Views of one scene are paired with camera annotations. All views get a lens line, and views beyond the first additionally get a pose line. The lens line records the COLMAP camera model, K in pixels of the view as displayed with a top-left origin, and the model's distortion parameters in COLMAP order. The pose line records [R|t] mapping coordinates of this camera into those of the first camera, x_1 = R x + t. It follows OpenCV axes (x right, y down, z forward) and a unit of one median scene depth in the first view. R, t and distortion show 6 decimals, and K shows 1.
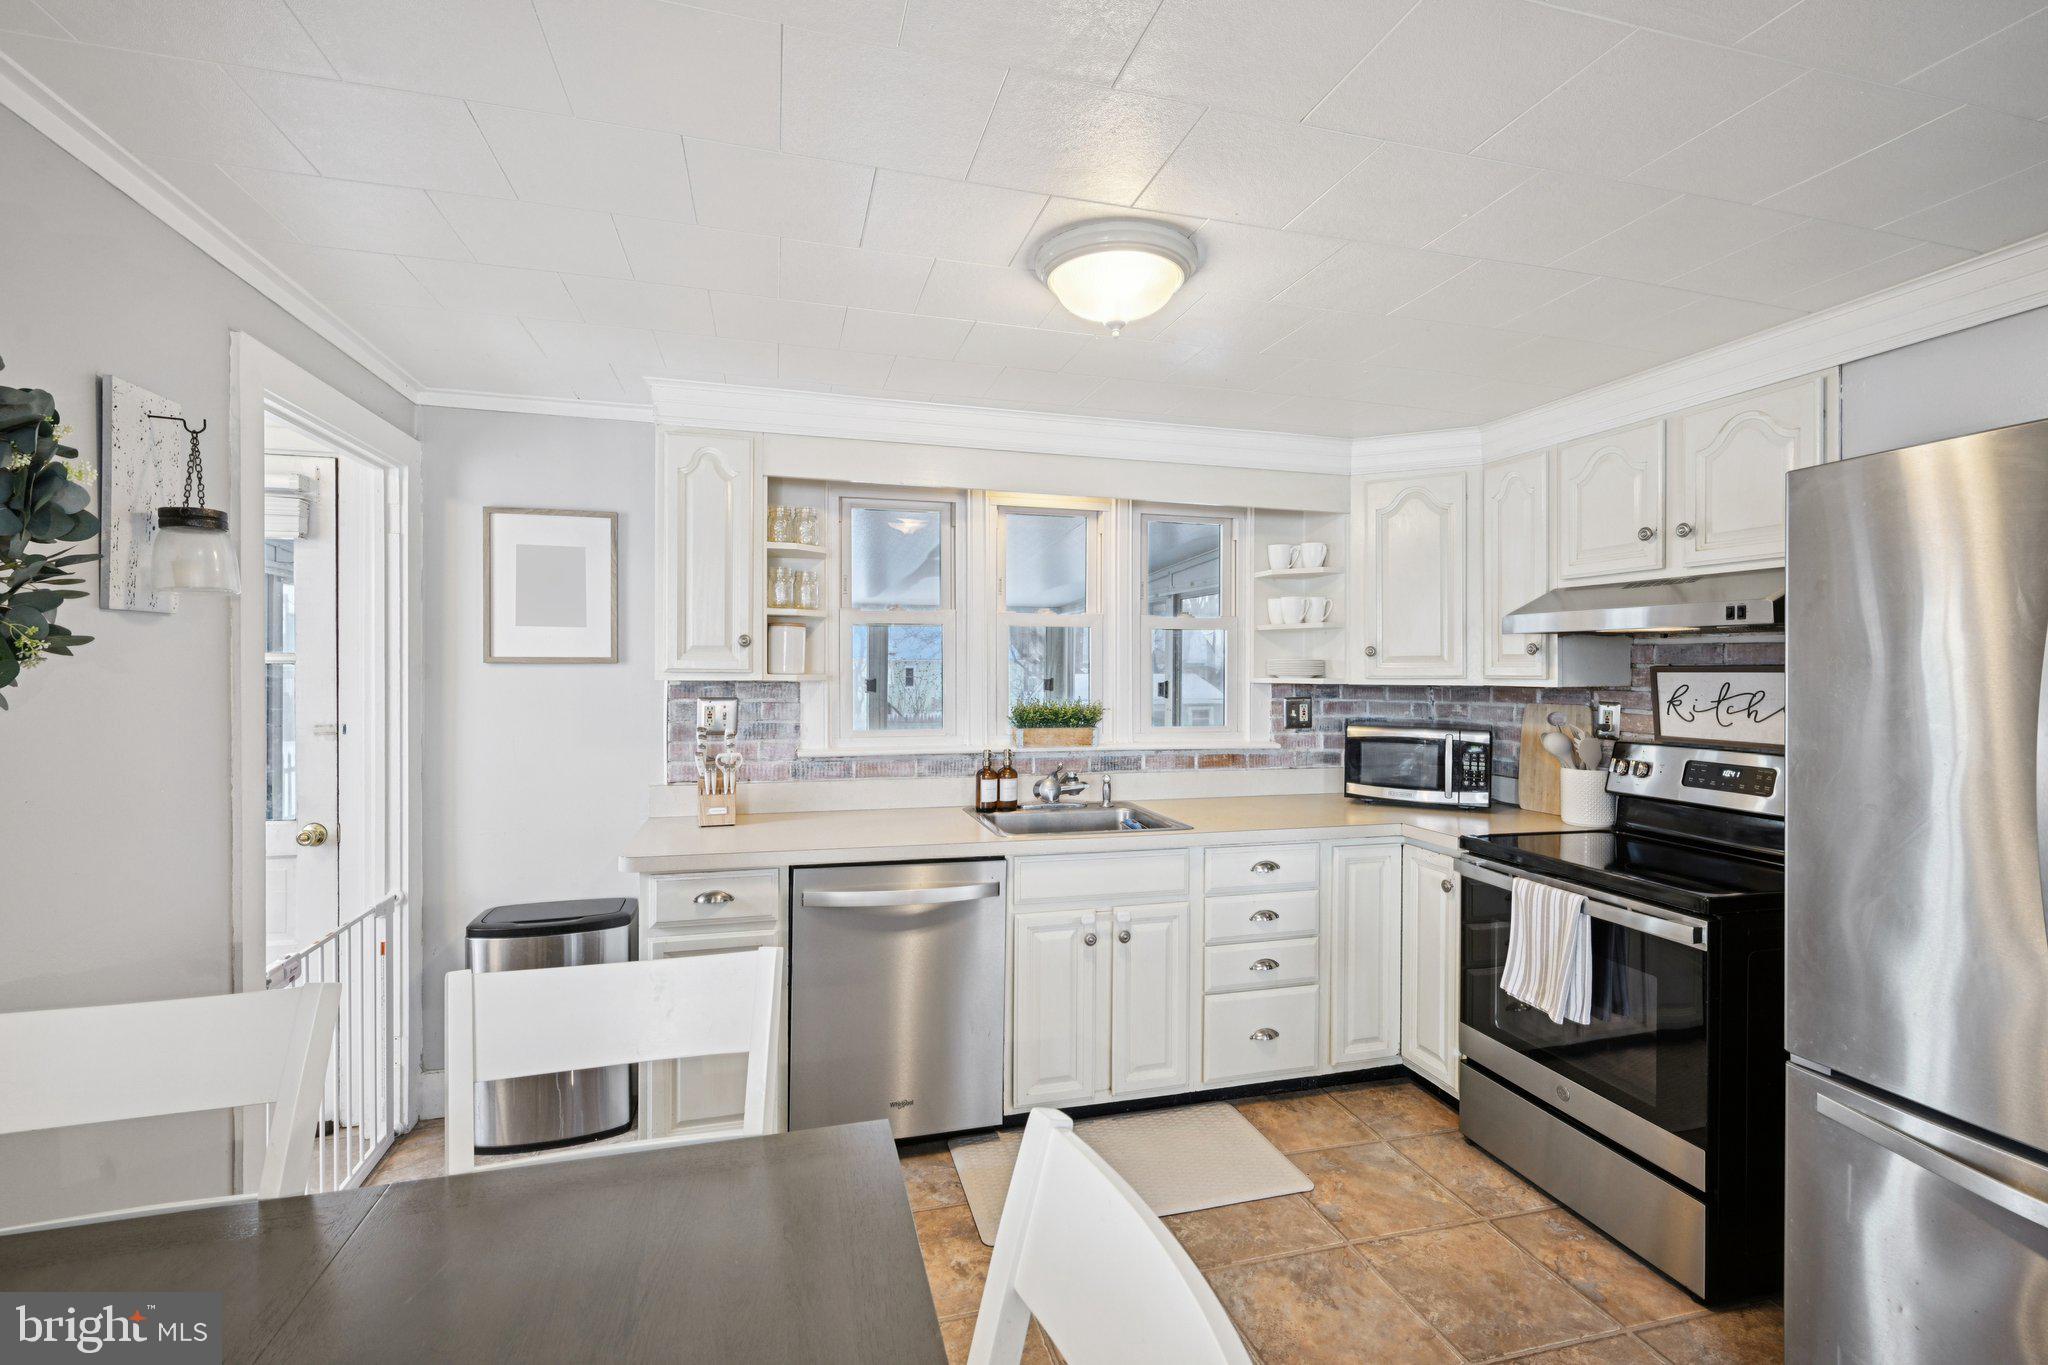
lens RADIAL K [[911.0, 0, 1029.8], [0, 911.0, 668.4], [0, 0, 1]] dist [-0.001695, -0.000187]
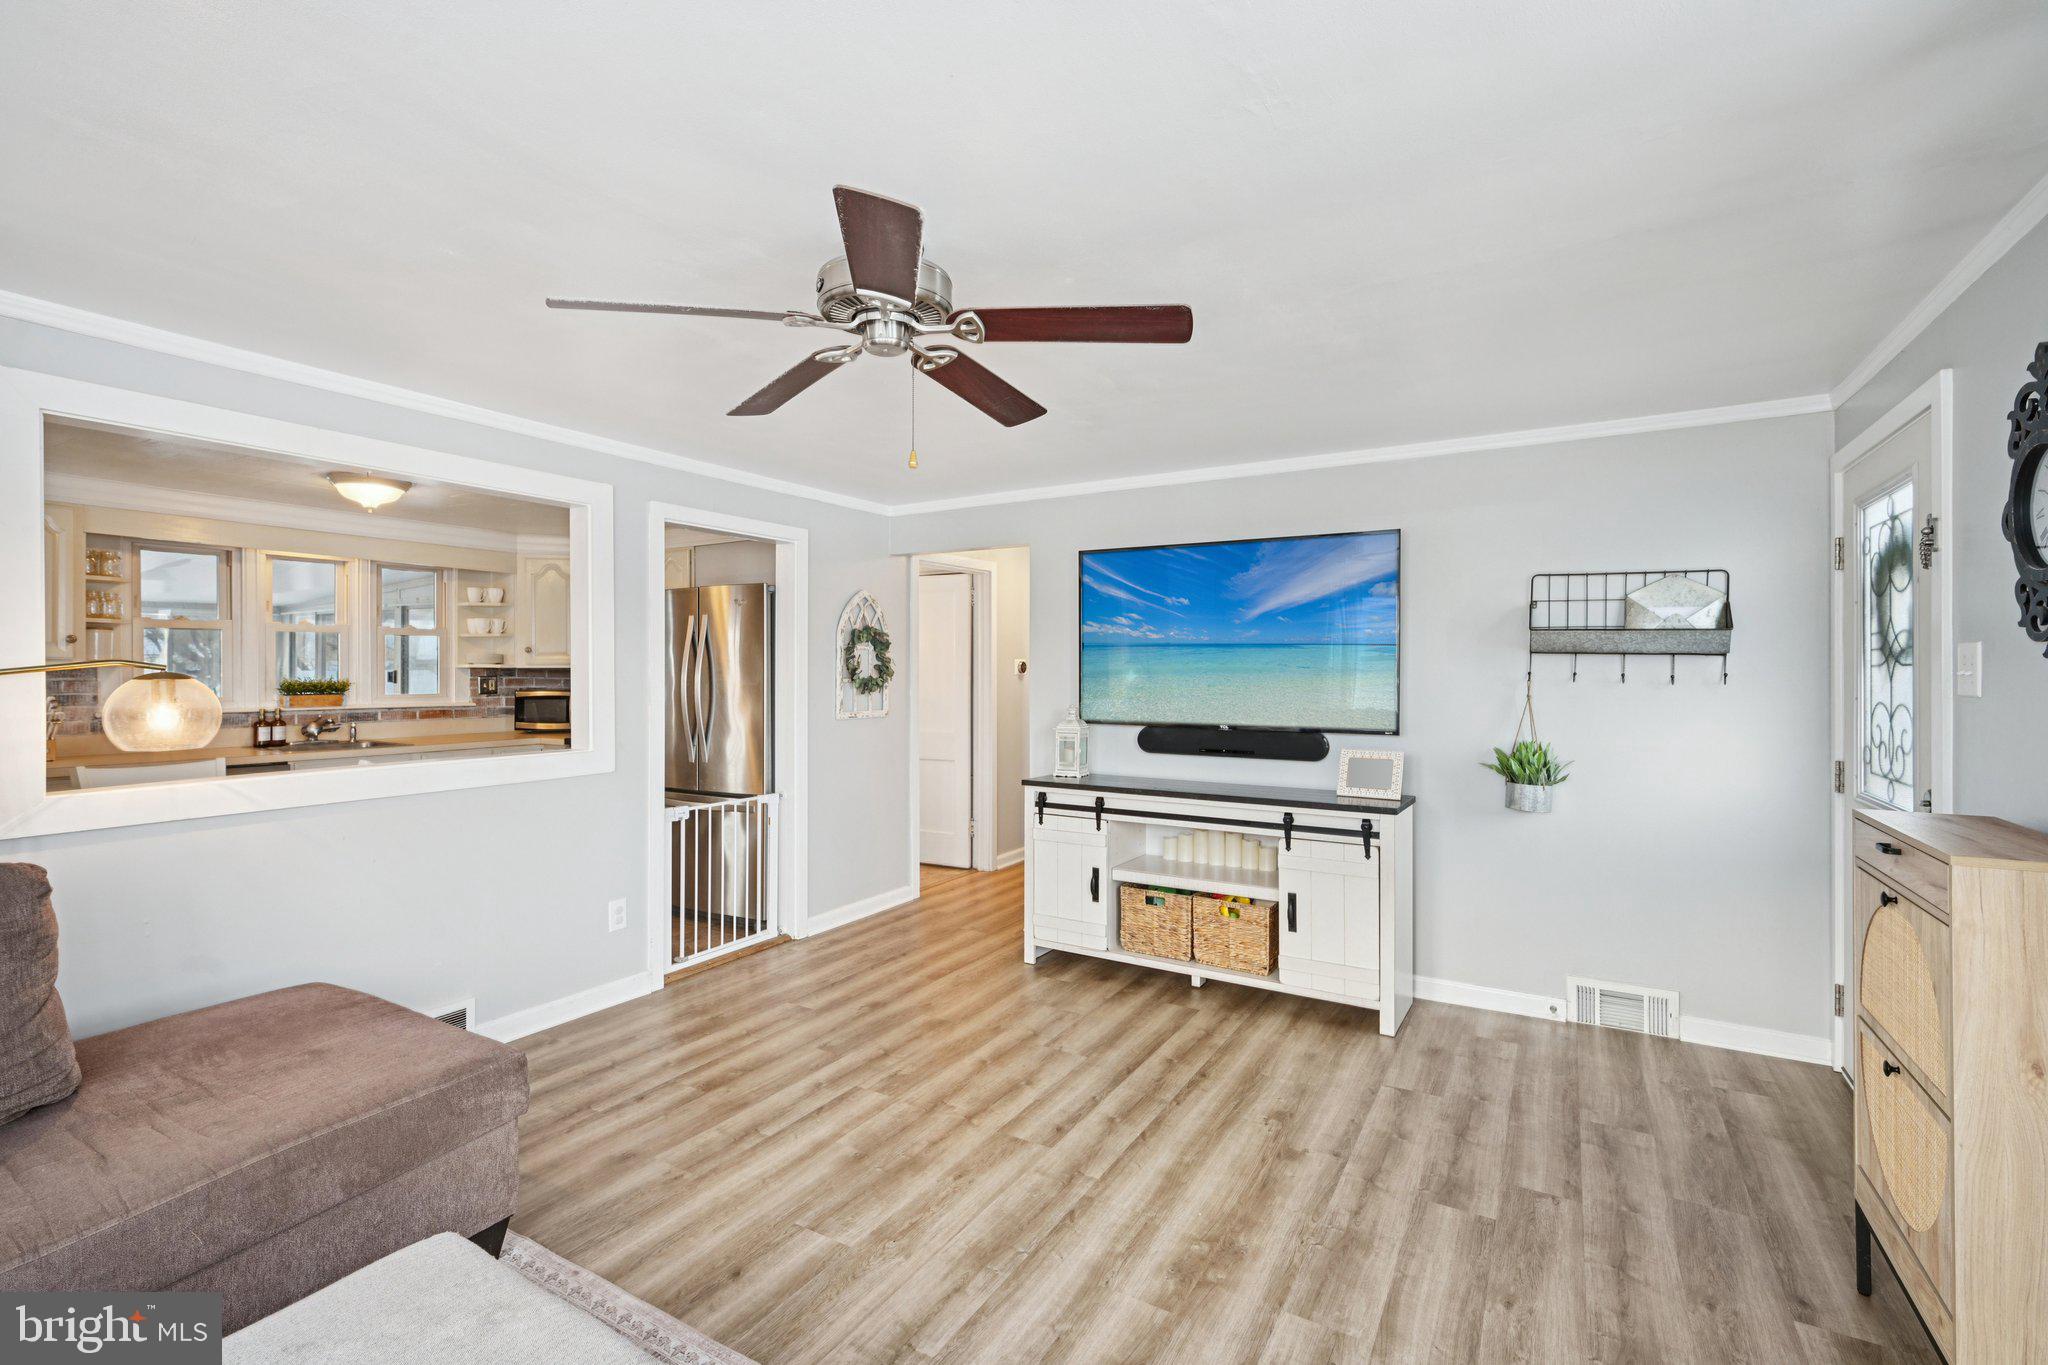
lens RADIAL K [[911.0, 0, 1029.8], [0, 911.0, 668.4], [0, 0, 1]] dist [-0.001695, -0.000187]
pose [[0.724765, -0.003504, 0.688987, -0.168560], [0.002758, 0.999994, 0.002185, 0.018168], [-0.688991, 0.000317, 0.724770, -1.079562]]
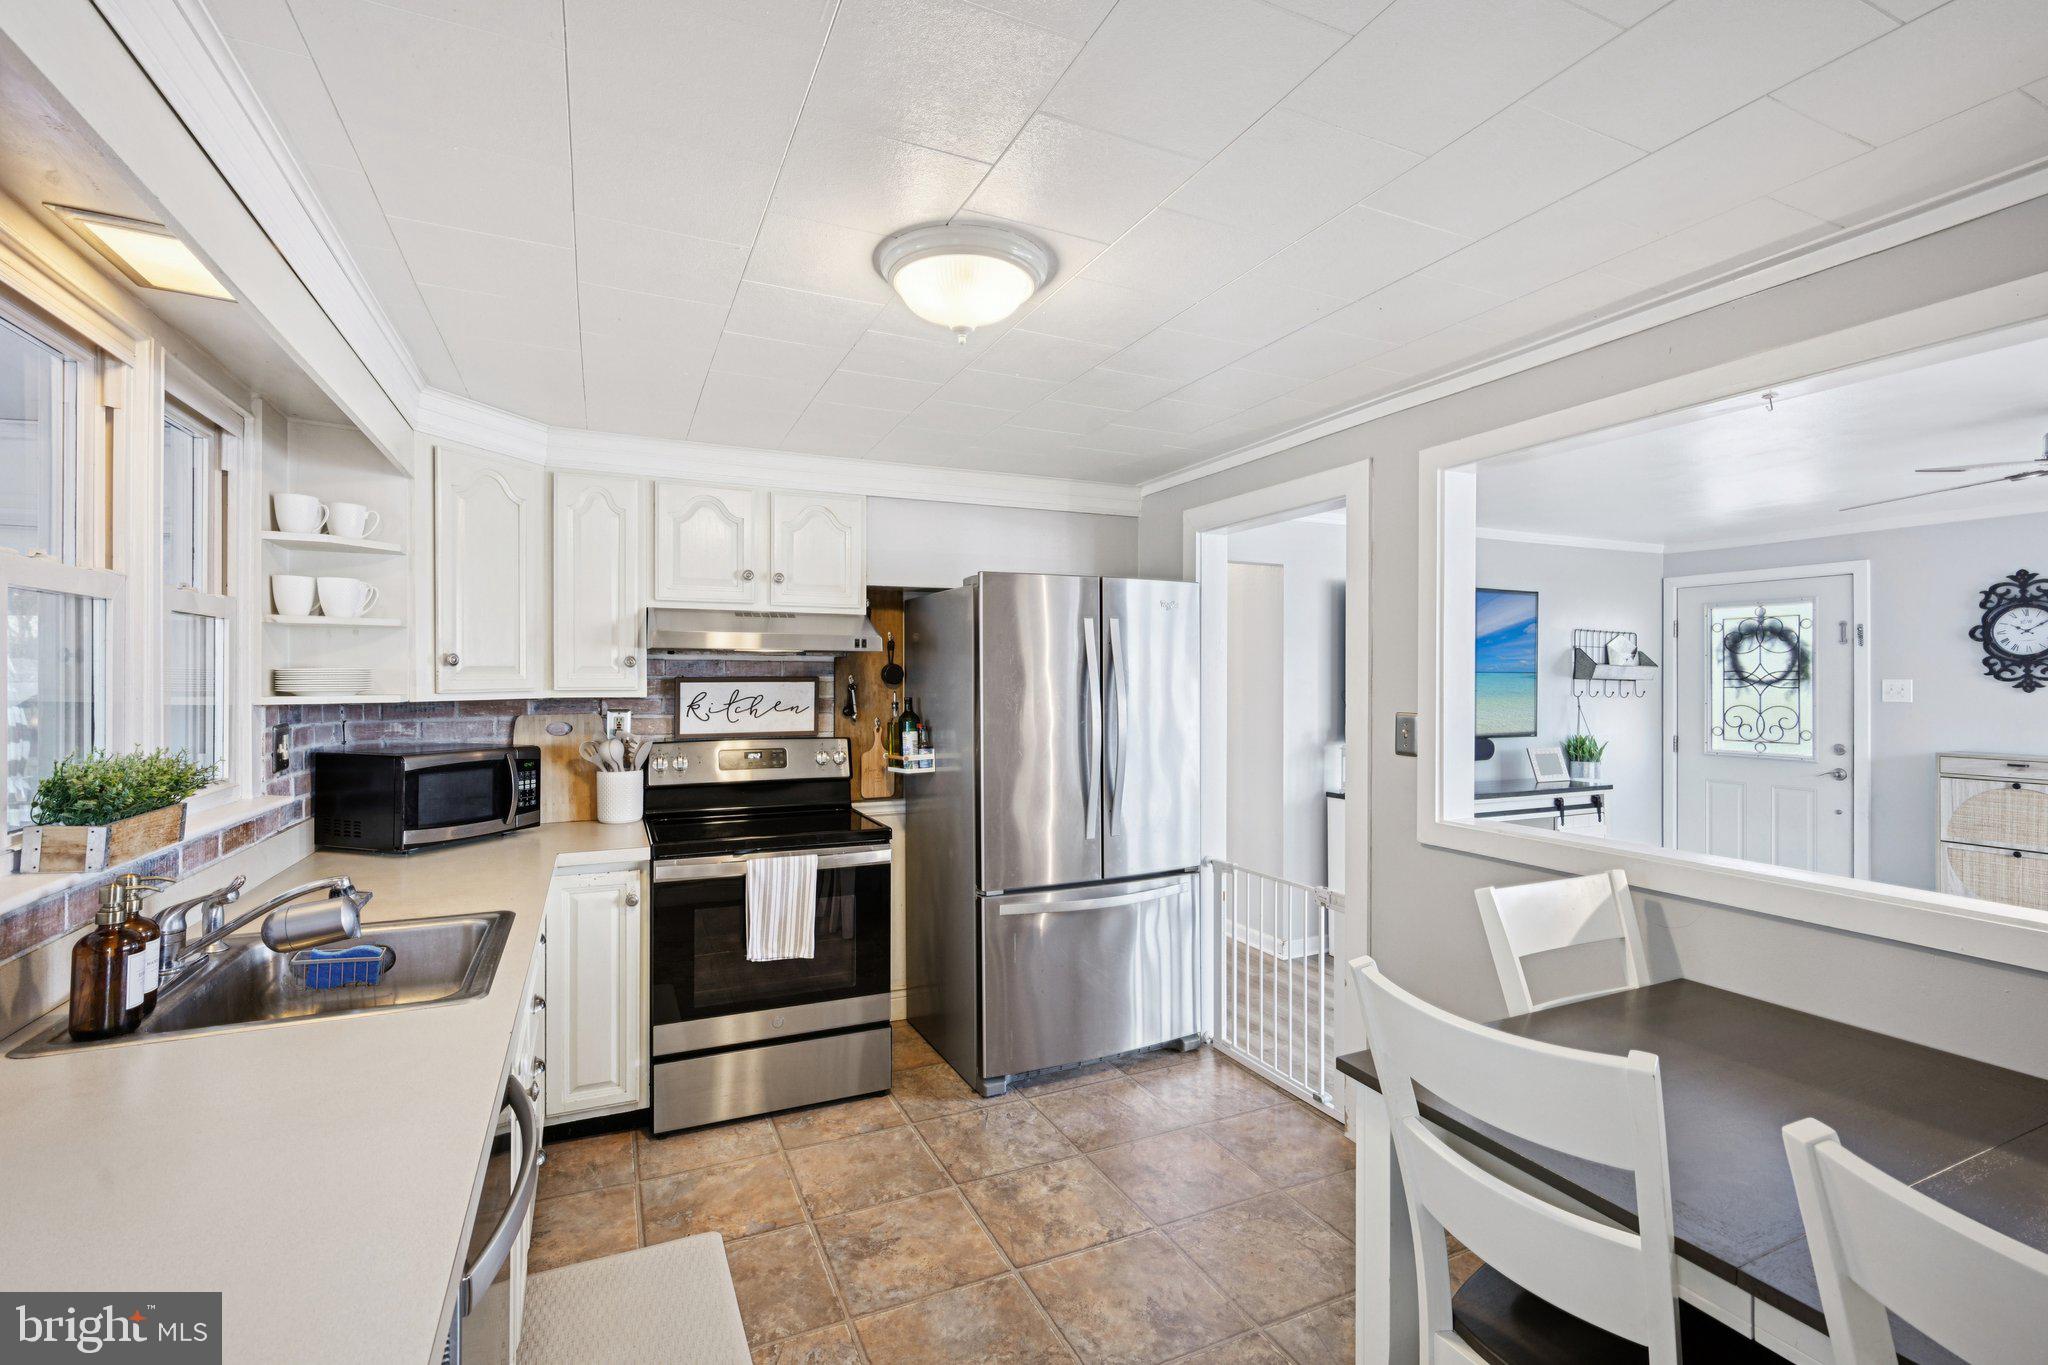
lens RADIAL K [[909.4, 0, 1027.2], [0, 909.4, 679.2], [0, 0, 1]] dist [0.000811, 0.000081]
pose [[-0.162002, -0.007318, 0.986763, -0.517615], [-0.000855, 0.999973, 0.007276, -0.008326], [-0.986790, 0.000335, -0.162004, 0.647484]]
